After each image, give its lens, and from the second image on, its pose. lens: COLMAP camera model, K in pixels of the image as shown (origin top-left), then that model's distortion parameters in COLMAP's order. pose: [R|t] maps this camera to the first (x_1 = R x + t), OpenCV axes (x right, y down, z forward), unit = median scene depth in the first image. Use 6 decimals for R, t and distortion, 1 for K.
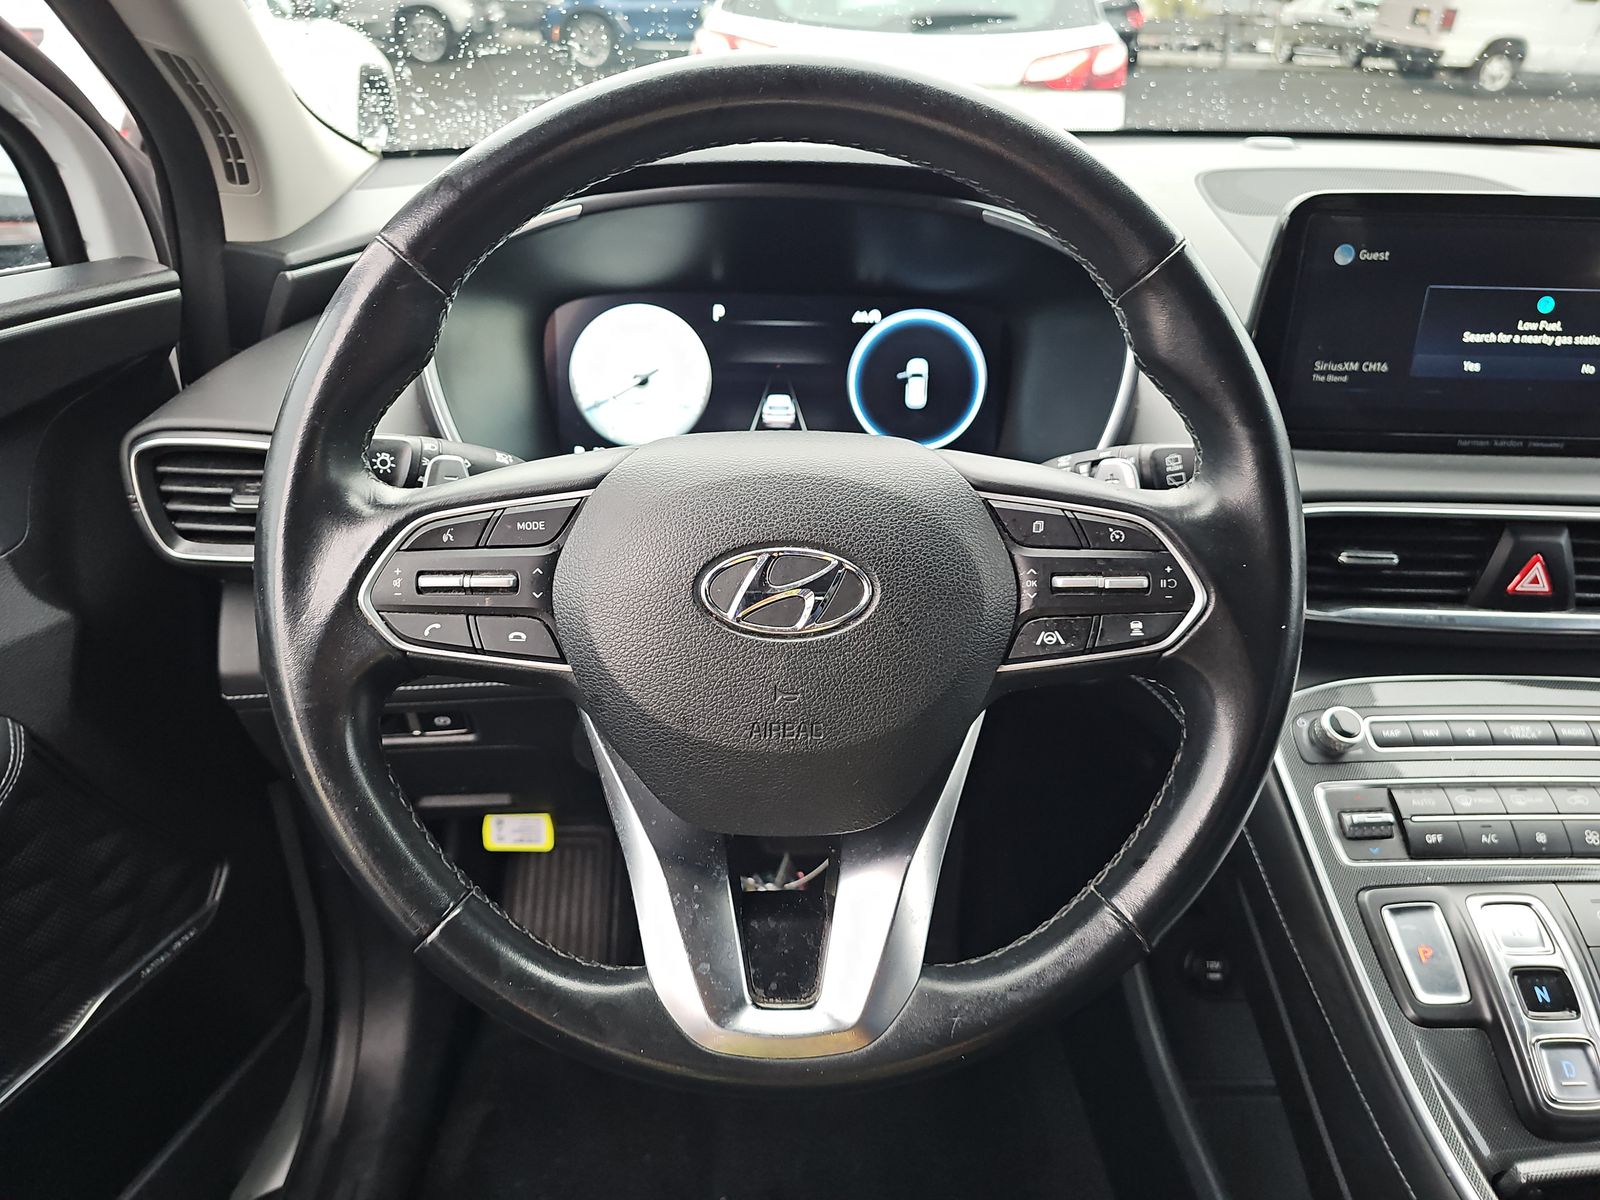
lens RADIAL K [[1040.0, 0, 787.8], [0, 1040.0, 596.7], [0, 0, 1]] dist [0.020669, -0.031320]
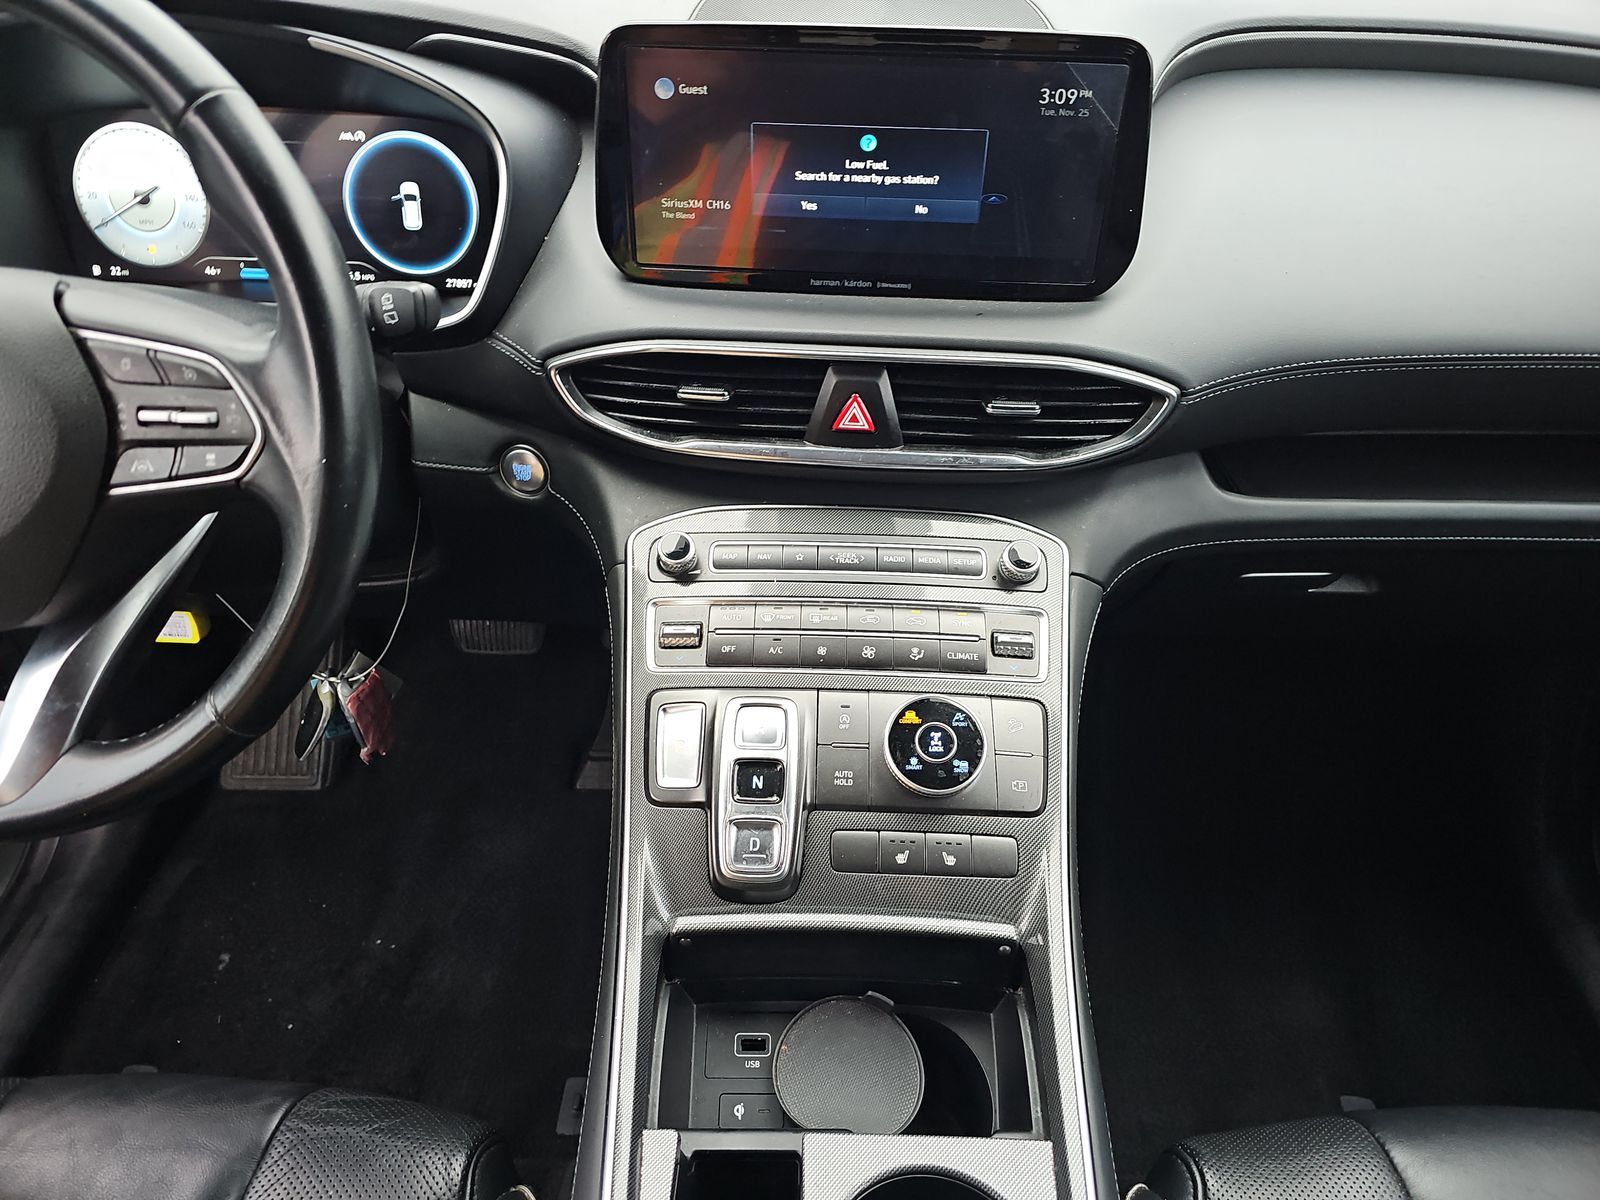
lens RADIAL K [[1040.0, 0, 795.2], [0, 1040.0, 608.6], [0, 0, 1]] dist [0.020669, -0.031320]
pose [[0.999483, 0.024635, -0.020683, 0.680885], [-0.020207, 0.981155, 0.192162, -0.027936], [0.025027, -0.191645, 0.981145, -0.089878]]
